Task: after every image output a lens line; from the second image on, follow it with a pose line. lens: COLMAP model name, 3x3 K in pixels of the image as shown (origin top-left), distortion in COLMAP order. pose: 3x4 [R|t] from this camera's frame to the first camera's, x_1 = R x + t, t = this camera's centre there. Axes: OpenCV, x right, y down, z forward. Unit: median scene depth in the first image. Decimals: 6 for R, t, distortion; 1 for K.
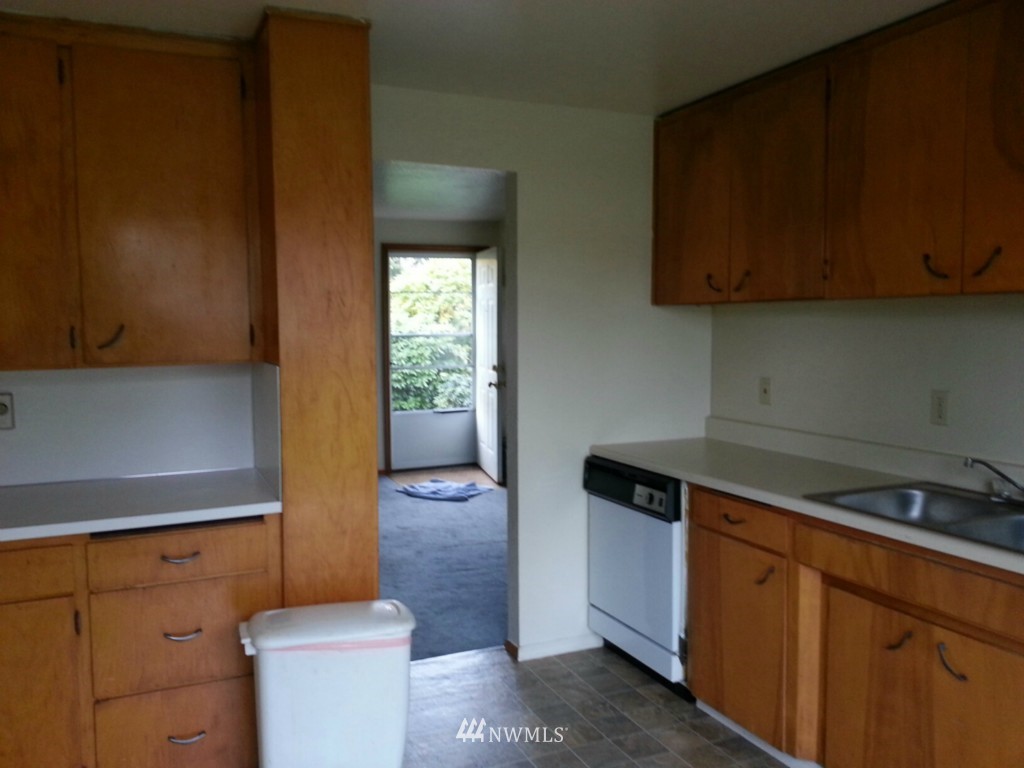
lens RADIAL K [[801.0, 0, 509.3], [0, 801.0, 389.9], [0, 0, 1]] dist [0.081393, -0.106784]
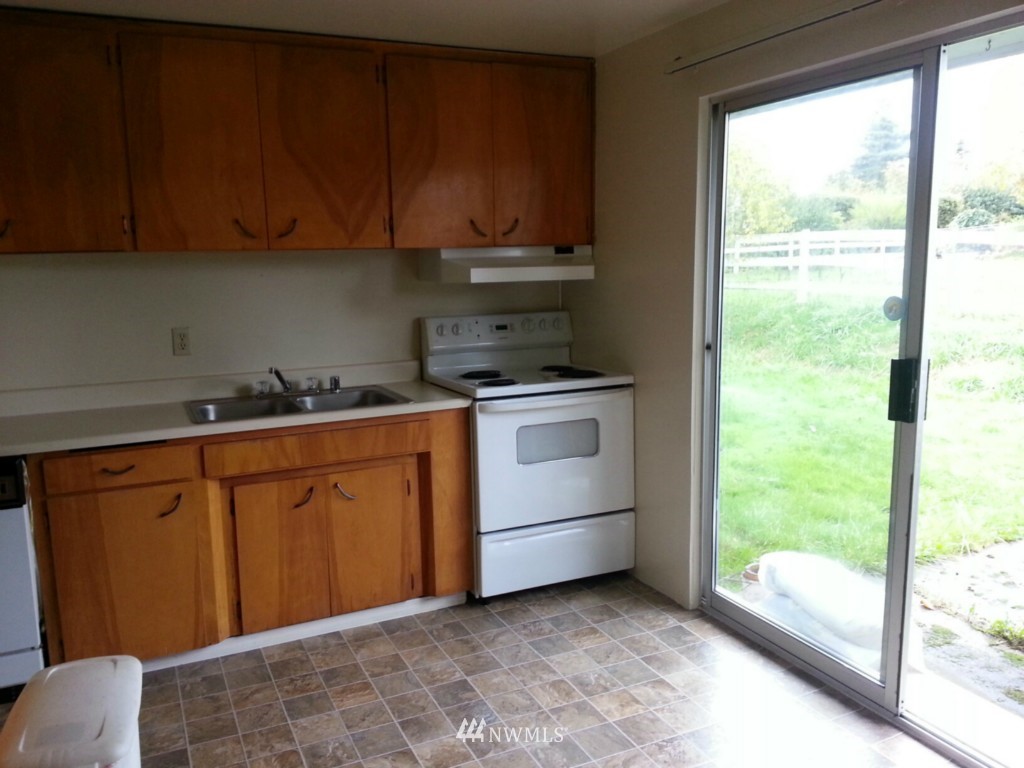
lens RADIAL K [[801.0, 0, 509.3], [0, 801.0, 389.9], [0, 0, 1]] dist [0.081393, -0.106784]
pose [[0.002121, -0.151203, 0.988500, -0.835386], [0.104105, 0.983165, 0.150164, -0.045905], [-0.994564, 0.102590, 0.017826, 0.578377]]
